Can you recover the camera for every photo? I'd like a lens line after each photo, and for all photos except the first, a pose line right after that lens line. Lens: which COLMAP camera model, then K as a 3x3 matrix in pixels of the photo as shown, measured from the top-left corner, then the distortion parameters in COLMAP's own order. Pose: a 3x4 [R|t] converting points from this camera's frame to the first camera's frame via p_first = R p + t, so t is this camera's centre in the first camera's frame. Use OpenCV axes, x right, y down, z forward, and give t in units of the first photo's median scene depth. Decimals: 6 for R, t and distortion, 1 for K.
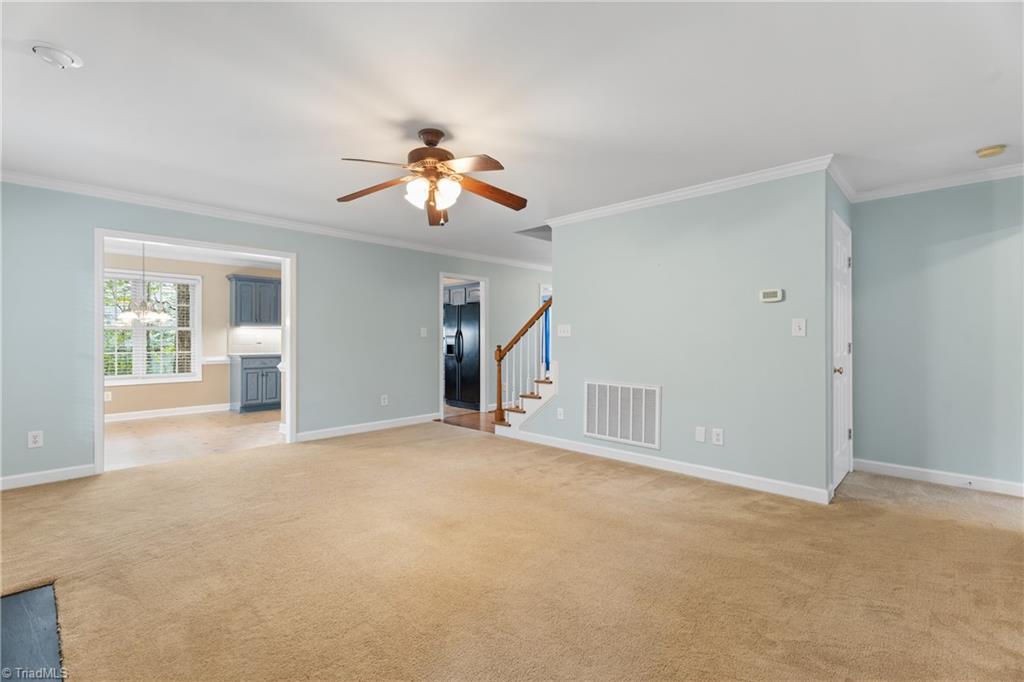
lens RADIAL K [[459.4, 0, 512.0], [0, 459.4, 341.0], [0, 0, 1]] dist [0.000060, -0.000359]
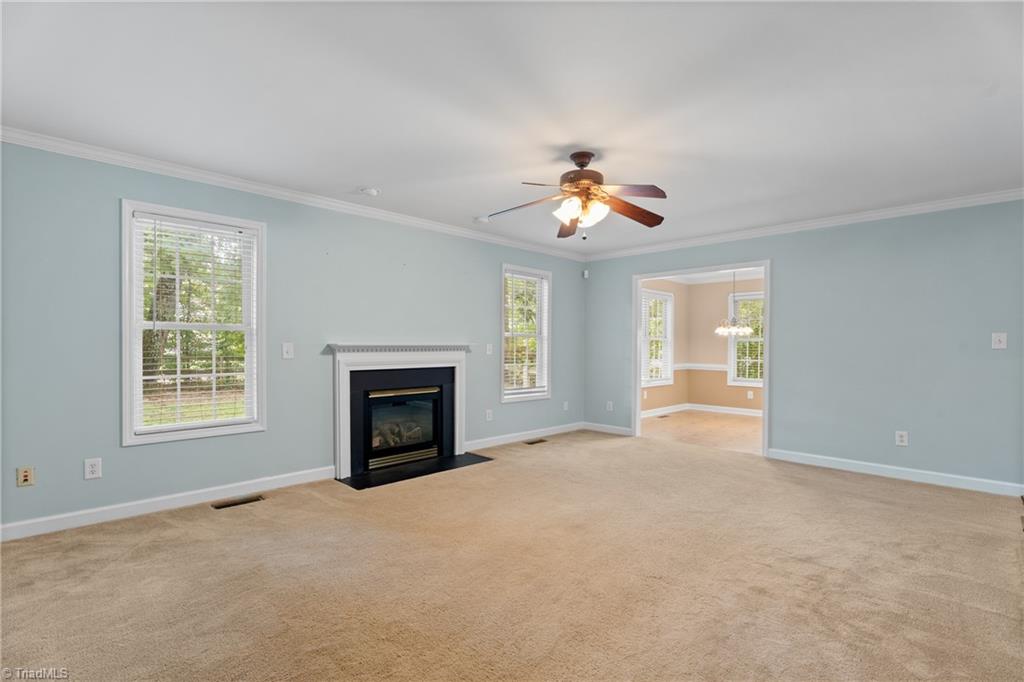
lens RADIAL K [[471.2, 0, 504.7], [0, 471.2, 366.8], [0, 0, 1]] dist [-0.001601, -0.000274]
pose [[-0.030391, 0.046909, -0.998437, 0.684024], [-0.007296, 0.998861, 0.047151, -0.015941], [0.999511, 0.008718, -0.030014, 0.617344]]
